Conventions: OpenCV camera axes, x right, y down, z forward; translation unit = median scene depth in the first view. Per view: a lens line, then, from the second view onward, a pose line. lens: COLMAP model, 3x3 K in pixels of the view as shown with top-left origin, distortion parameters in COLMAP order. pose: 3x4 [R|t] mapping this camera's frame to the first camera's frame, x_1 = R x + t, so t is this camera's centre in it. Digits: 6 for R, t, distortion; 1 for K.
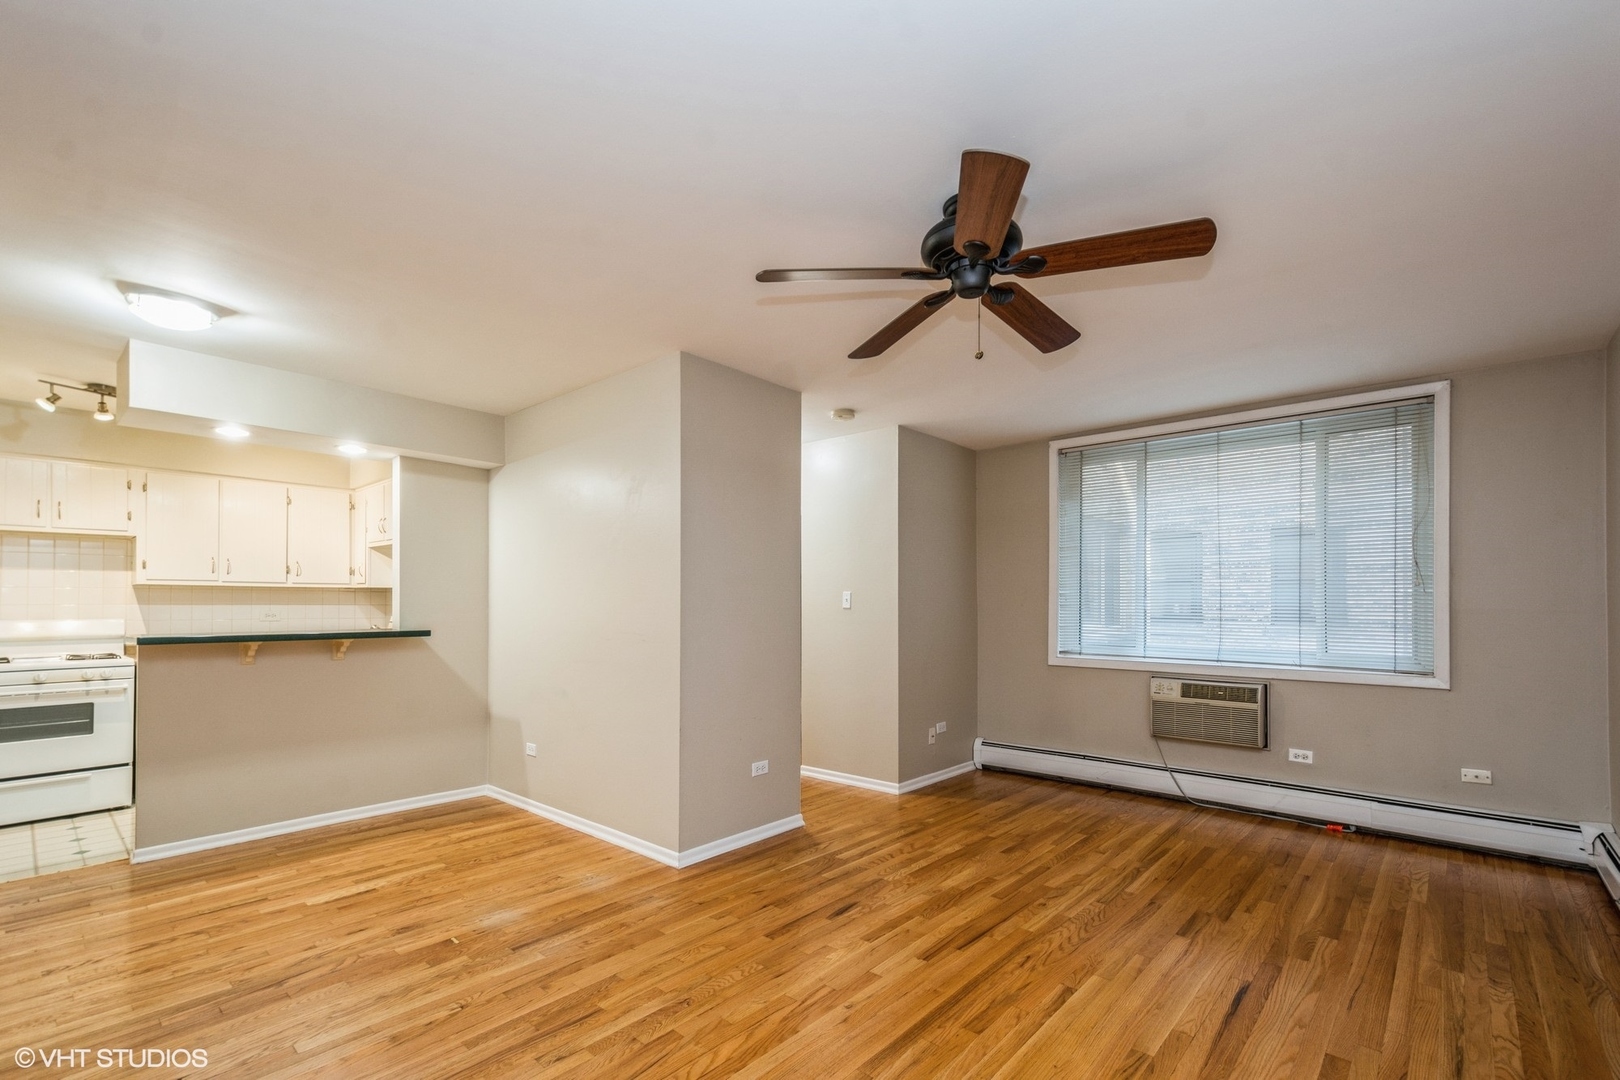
lens RADIAL K [[712.8, 0, 824.8], [0, 712.8, 608.5], [0, 0, 1]] dist [0.023041, -0.000309]
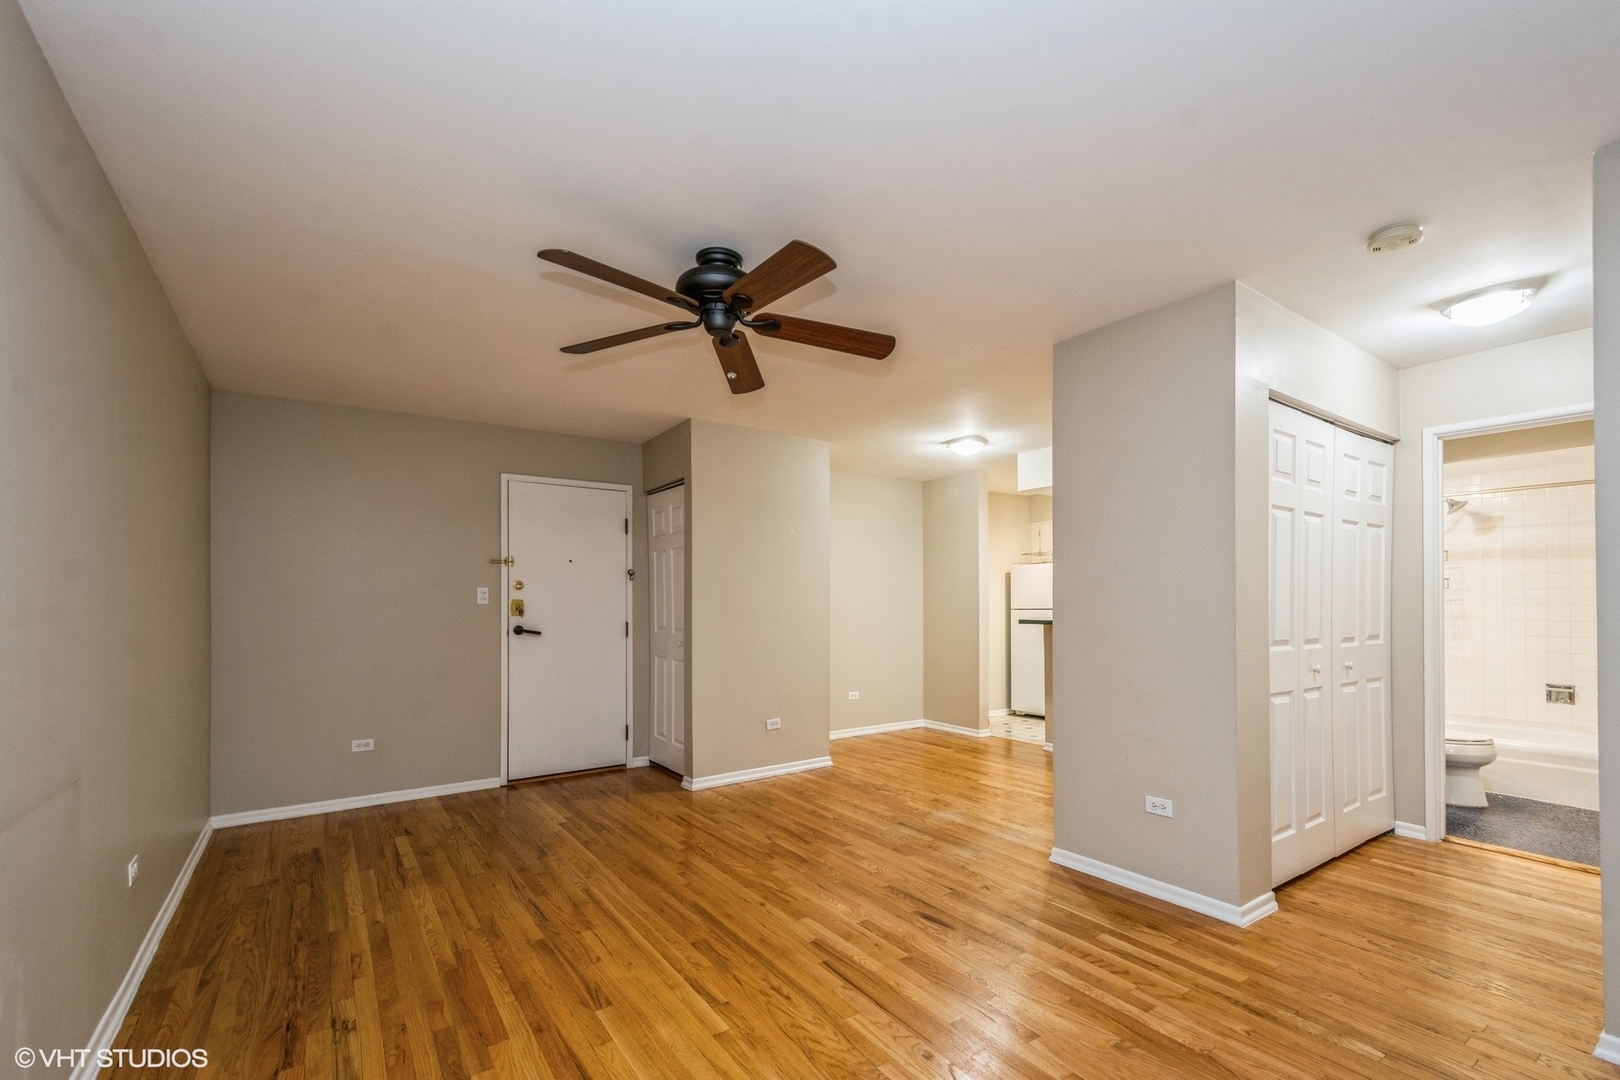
lens RADIAL K [[712.8, 0, 824.8], [0, 712.8, 608.5], [0, 0, 1]] dist [0.023041, -0.000309]
pose [[-0.233693, 0.003344, -0.972305, 0.722259], [0.003171, 0.999991, 0.002677, 0.009970], [0.972305, -0.002458, -0.233702, 0.809901]]
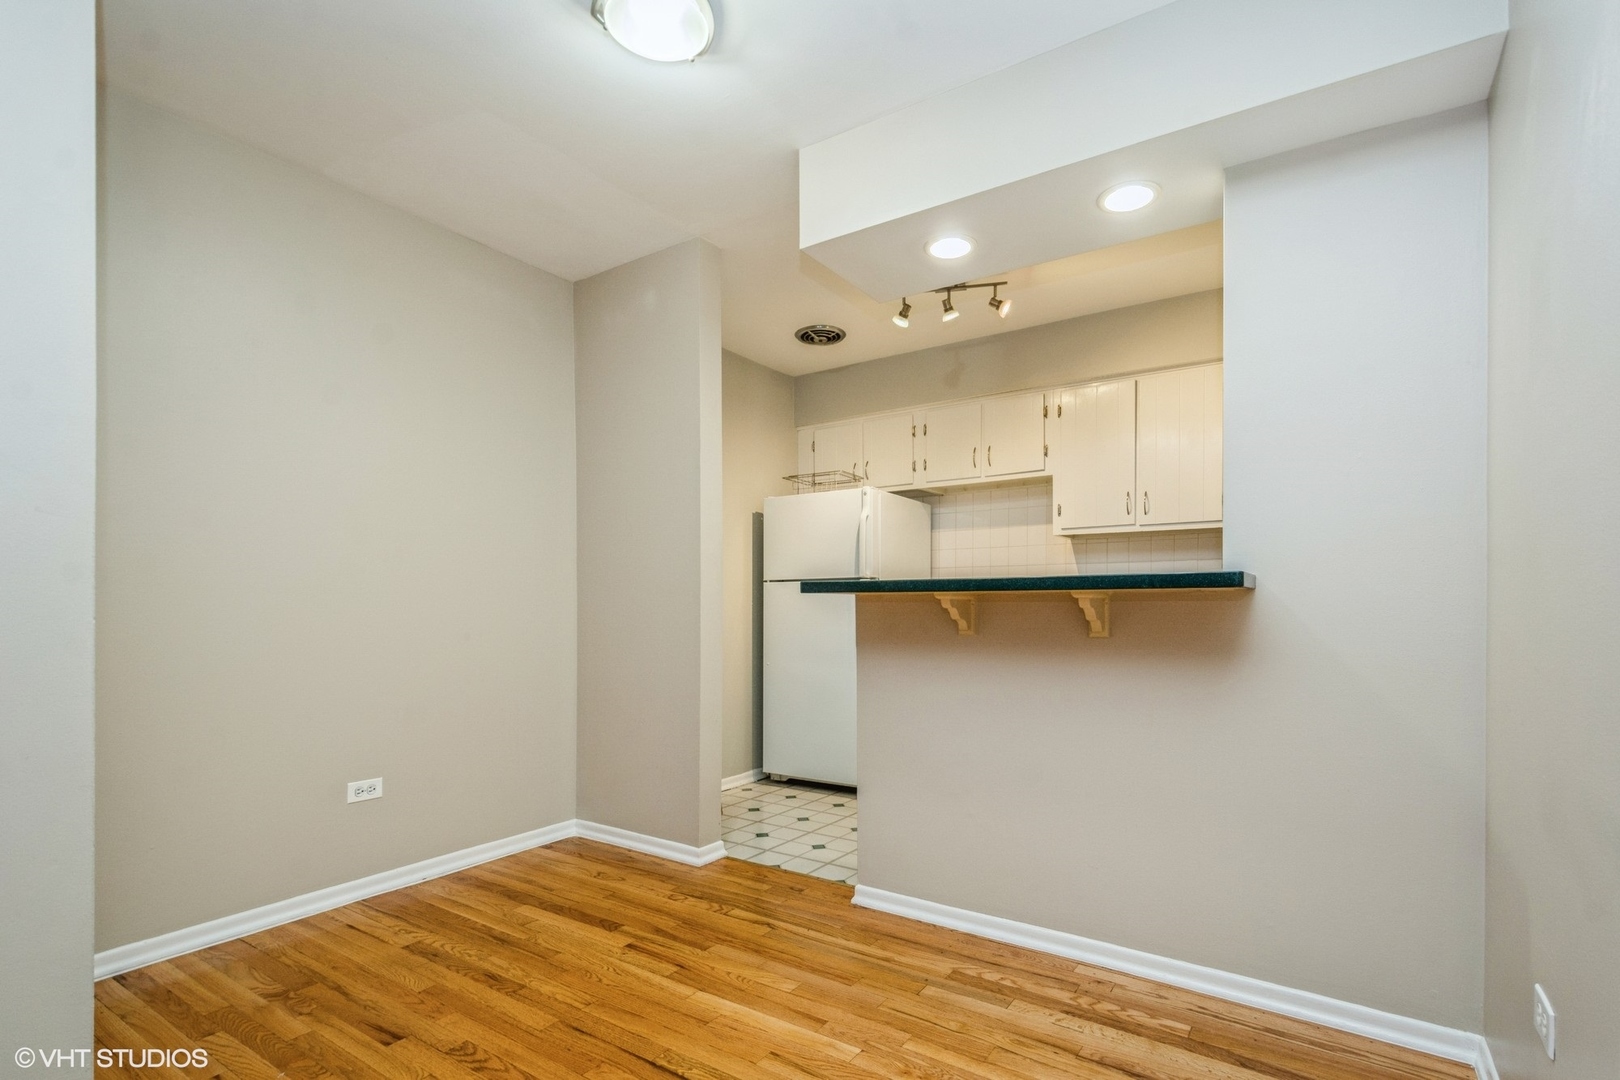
lens RADIAL K [[755.5, 0, 843.1], [0, 755.5, 609.2], [0, 0, 1]] dist [0.000275, 0.000041]
pose [[0.149618, -0.001444, -0.988743, -0.201852], [-0.001877, 0.999997, -0.001745, 0.059766], [0.988742, 0.002117, 0.149615, 0.799251]]
